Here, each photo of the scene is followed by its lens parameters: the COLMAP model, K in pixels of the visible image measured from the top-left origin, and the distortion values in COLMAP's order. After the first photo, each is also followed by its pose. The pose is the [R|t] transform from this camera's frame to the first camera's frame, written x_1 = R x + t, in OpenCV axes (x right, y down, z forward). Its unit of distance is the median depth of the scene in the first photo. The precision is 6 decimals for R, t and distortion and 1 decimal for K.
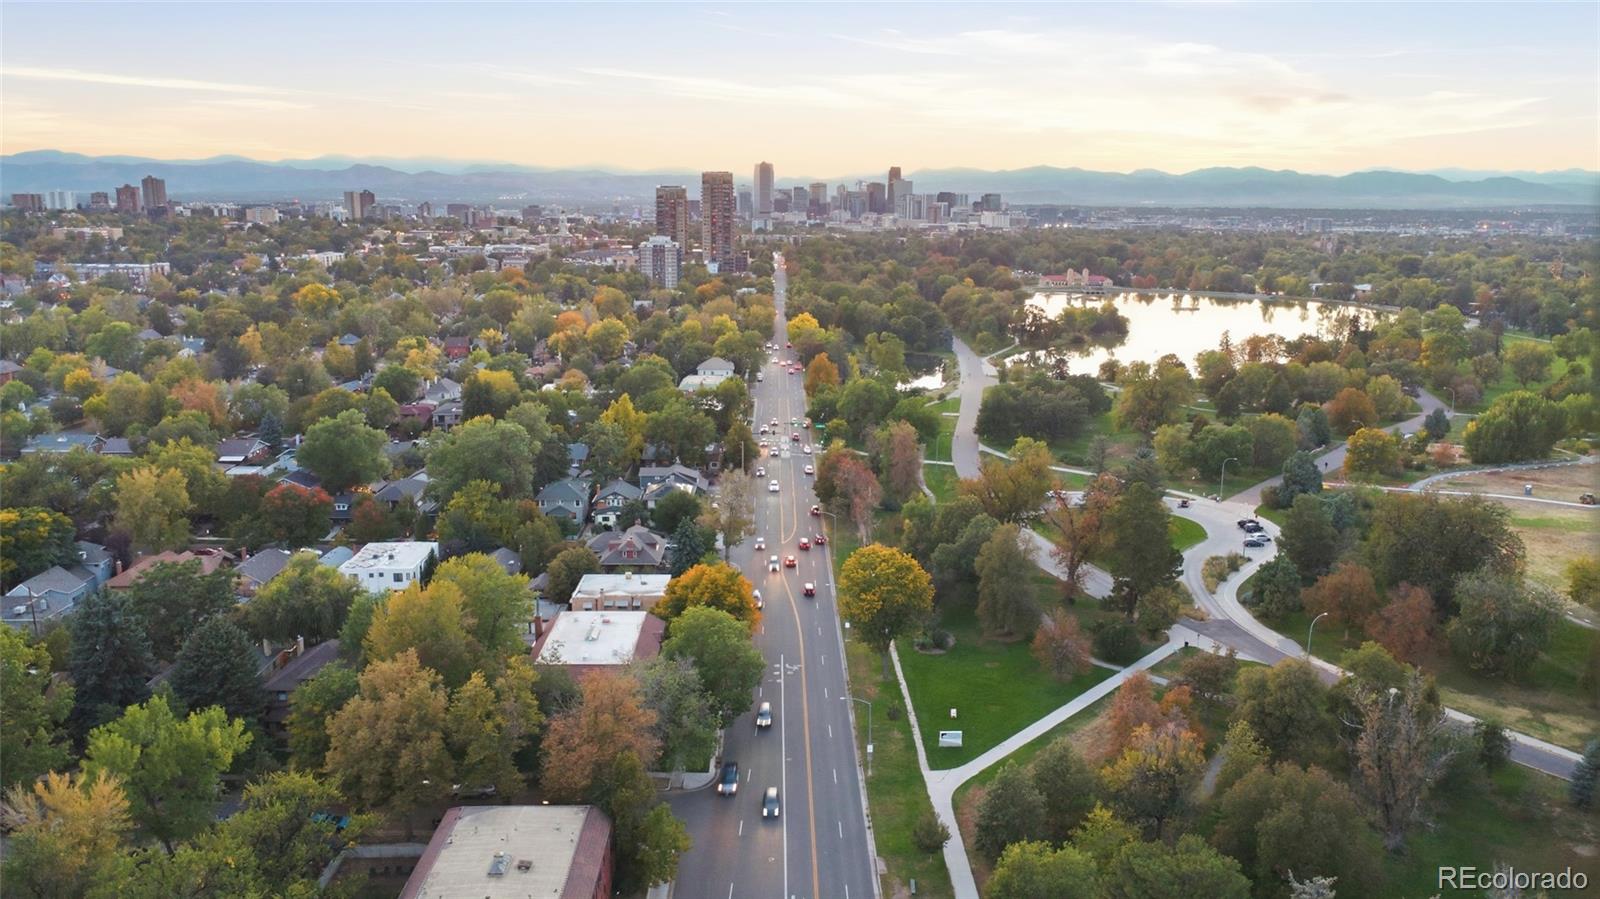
lens RADIAL K [[1165.0, 0, 800.0], [0, 1165.0, 449.5], [0, 0, 1]] dist [0.038818, -0.043466]
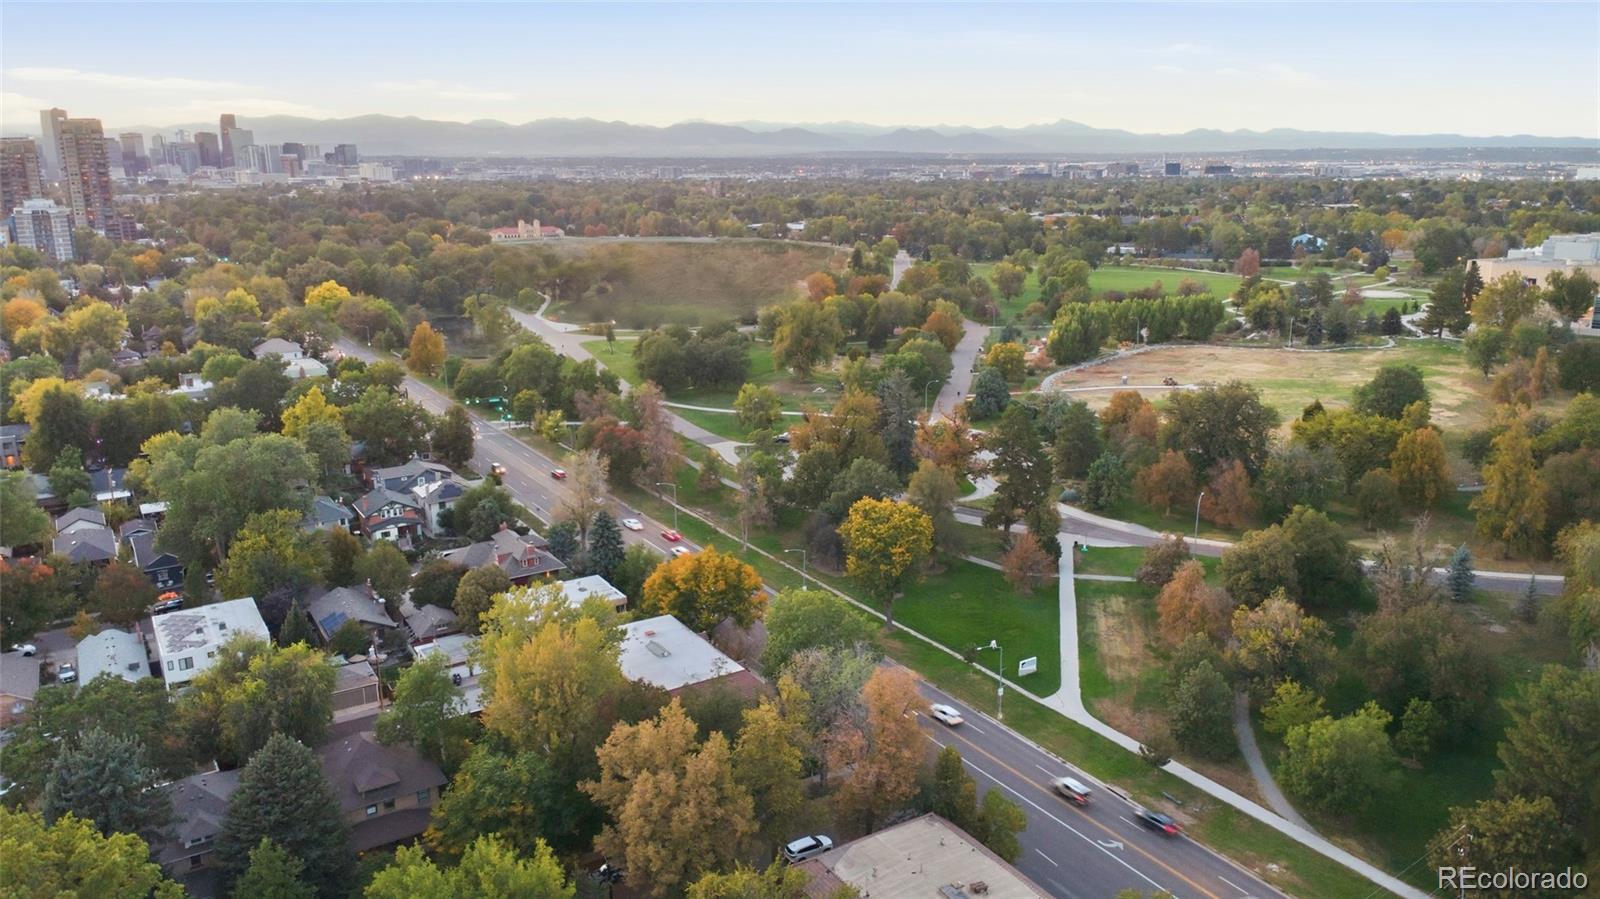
lens RADIAL K [[1165.0, 0, 800.0], [0, 1165.0, 449.5], [0, 0, 1]] dist [0.038818, -0.043466]
pose [[0.854025, -0.140866, 0.500797, -0.085085], [0.120777, 0.990028, 0.072512, -0.006834], [-0.506018, -0.001443, 0.862522, 0.032704]]
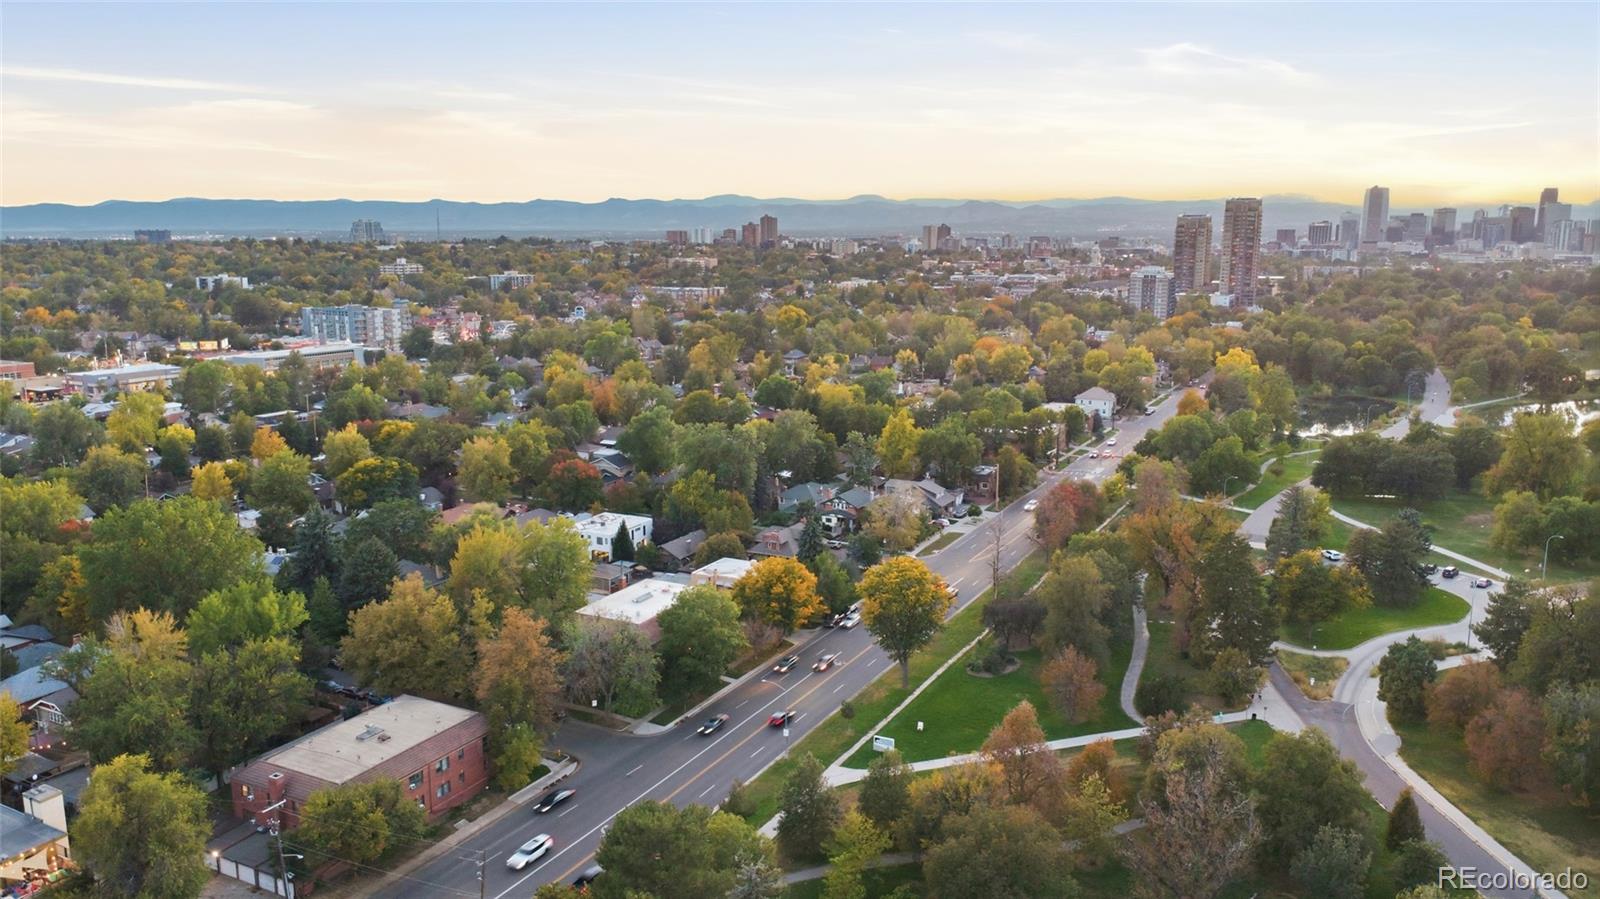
lens RADIAL K [[1165.0, 0, 800.0], [0, 1165.0, 449.5], [0, 0, 1]] dist [0.038818, -0.043466]
pose [[0.873882, 0.082258, -0.479129, 0.086272], [-0.094850, 0.995489, -0.002090, -0.000321], [0.476796, 0.047272, 0.877742, 0.007797]]
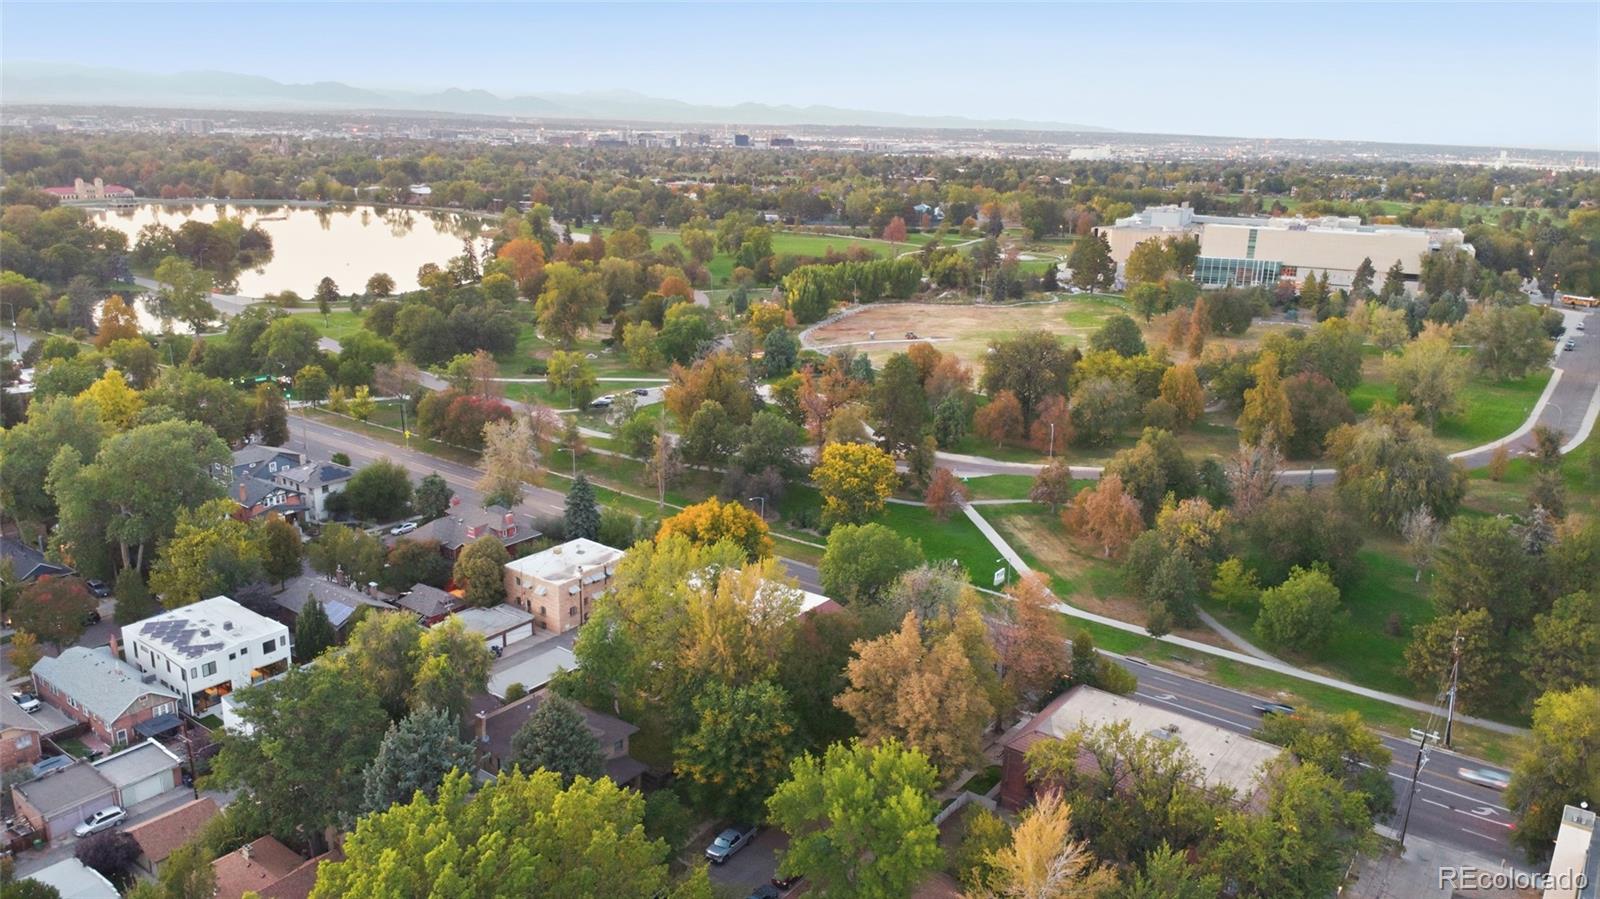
lens RADIAL K [[1170.7, 0, 800.0], [0, 1170.7, 449.5], [0, 0, 1]] dist [0.016375, 0.001749]
pose [[0.607080, -0.204988, 0.767746, -0.141981], [0.143617, 0.978548, 0.147710, -0.014024], [-0.781555, 0.020589, 0.623497, 0.064164]]
